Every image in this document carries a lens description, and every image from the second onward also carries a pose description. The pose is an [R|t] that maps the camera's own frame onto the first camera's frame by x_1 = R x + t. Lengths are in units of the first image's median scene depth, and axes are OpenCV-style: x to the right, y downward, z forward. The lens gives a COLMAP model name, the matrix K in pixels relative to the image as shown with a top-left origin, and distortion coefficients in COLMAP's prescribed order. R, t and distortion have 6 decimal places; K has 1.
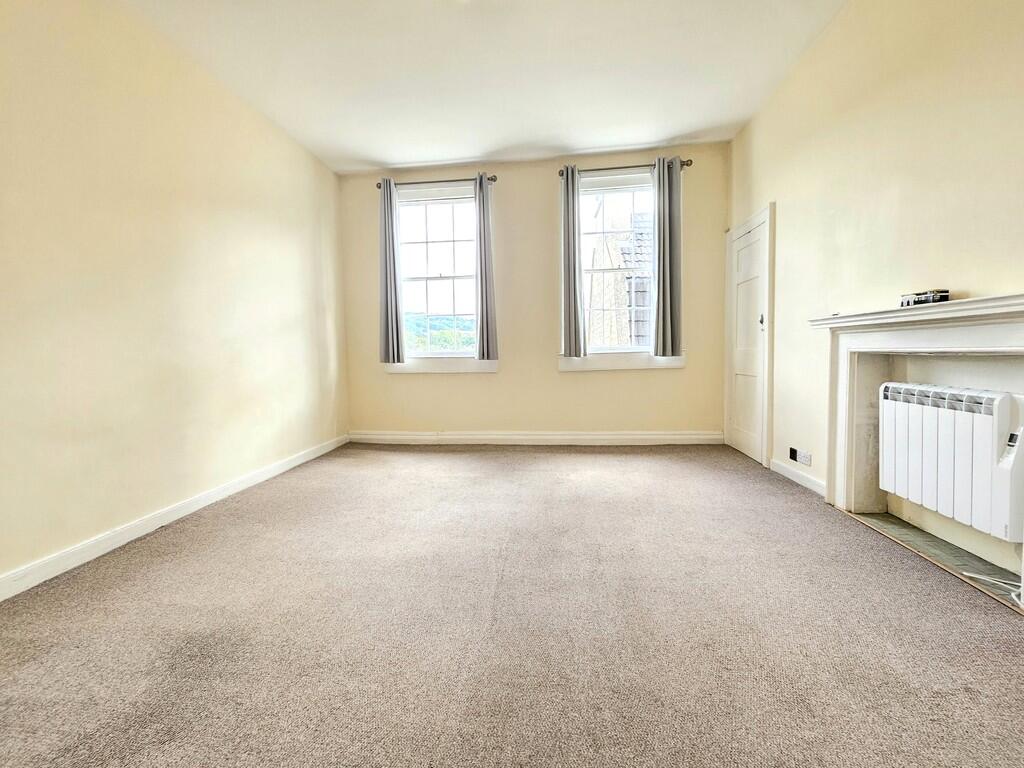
lens RADIAL K [[404.5, 0, 480.2], [0, 404.5, 380.4], [0, 0, 1]] dist [0.001213, 0.000066]
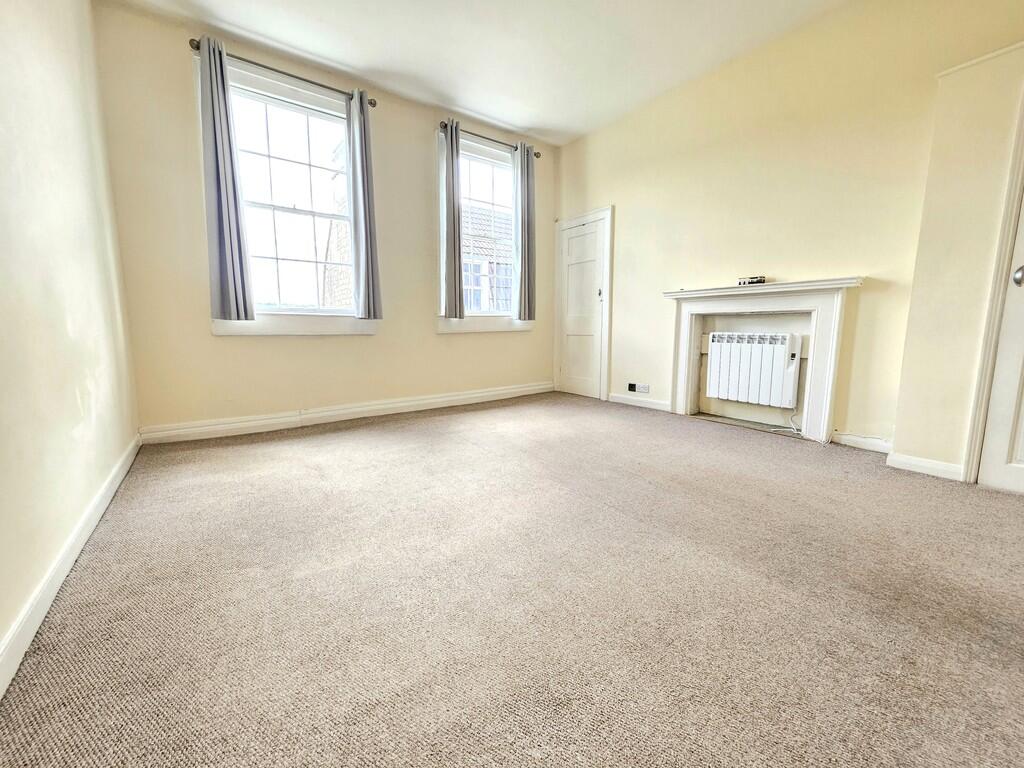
lens RADIAL K [[404.5, 0, 480.2], [0, 404.5, 380.4], [0, 0, 1]] dist [0.001213, 0.000066]
pose [[0.738829, -0.068565, 0.670395, -0.514704], [0.032011, 0.997258, 0.066716, 0.038085], [-0.673132, -0.027831, 0.738999, 0.259861]]
